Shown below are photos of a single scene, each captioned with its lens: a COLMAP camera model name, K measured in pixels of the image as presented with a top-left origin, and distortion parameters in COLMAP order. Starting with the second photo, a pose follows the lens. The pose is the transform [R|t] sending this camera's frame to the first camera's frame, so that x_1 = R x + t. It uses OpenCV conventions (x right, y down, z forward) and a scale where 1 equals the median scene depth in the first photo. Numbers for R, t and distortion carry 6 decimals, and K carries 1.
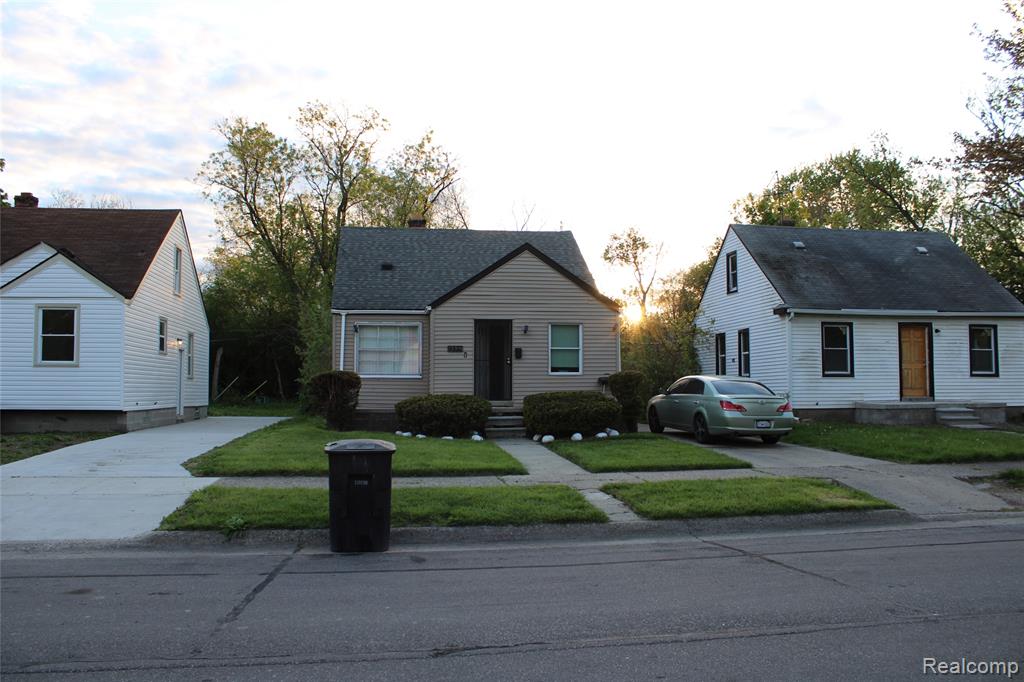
lens RADIAL K [[859.2, 0, 505.5], [0, 859.2, 337.0], [0, 0, 1]] dist [-0.158789, 0.156210]
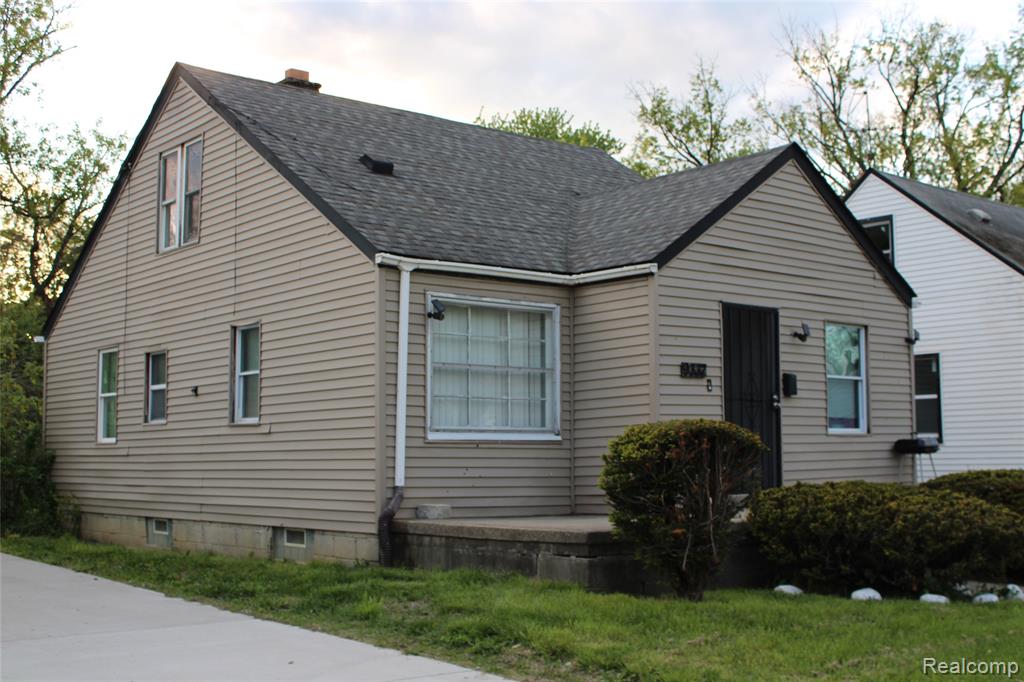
lens RADIAL K [[1241.2, 0, 512.0], [0, 1241.2, 341.0], [0, 0, 1]] dist [-0.100015, 0.202695]
pose [[0.848228, 0.044291, 0.527776, -0.437659], [-0.027186, 0.998825, -0.040129, 0.025294], [-0.528933, 0.019690, 0.848435, 0.523099]]
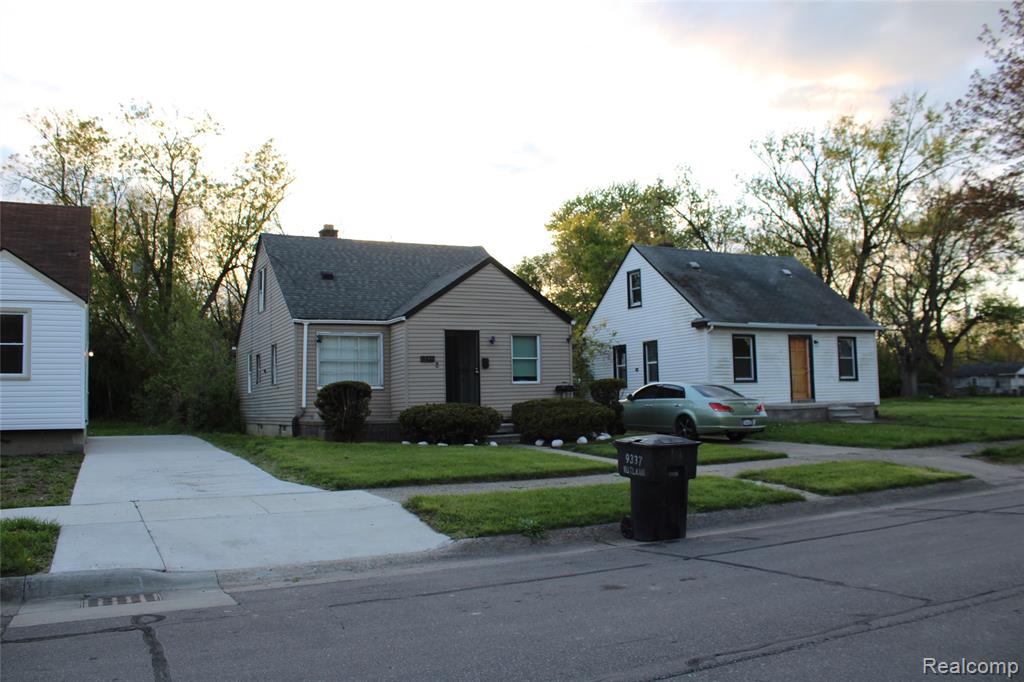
lens RADIAL K [[859.2, 0, 505.5], [0, 859.2, 337.0], [0, 0, 1]] dist [-0.158789, 0.156210]
pose [[0.949588, 0.003438, 0.313482, -0.279370], [0.002535, 0.999823, -0.018644, 0.006745], [-0.313491, 0.018499, 0.949411, 0.016123]]
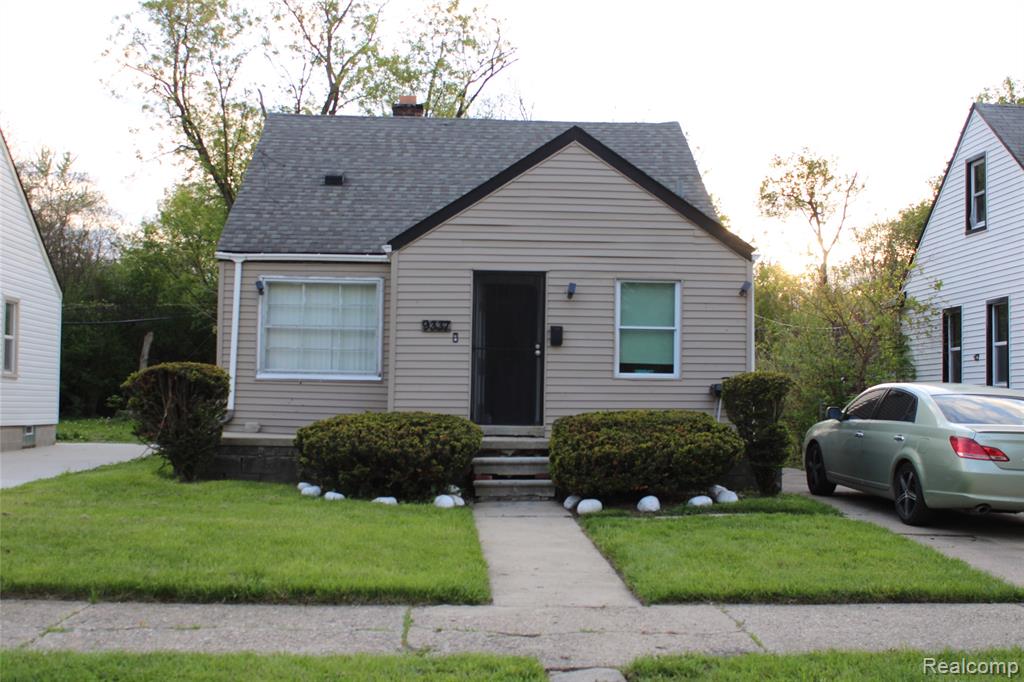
lens RADIAL K [[1241.2, 0, 512.0], [0, 1241.2, 341.0], [0, 0, 1]] dist [-0.100015, 0.202695]
pose [[0.995431, 0.011174, -0.094829, 0.058854], [-0.010081, 0.999877, 0.011997, 0.012988], [0.094952, -0.010986, 0.995421, 0.237085]]
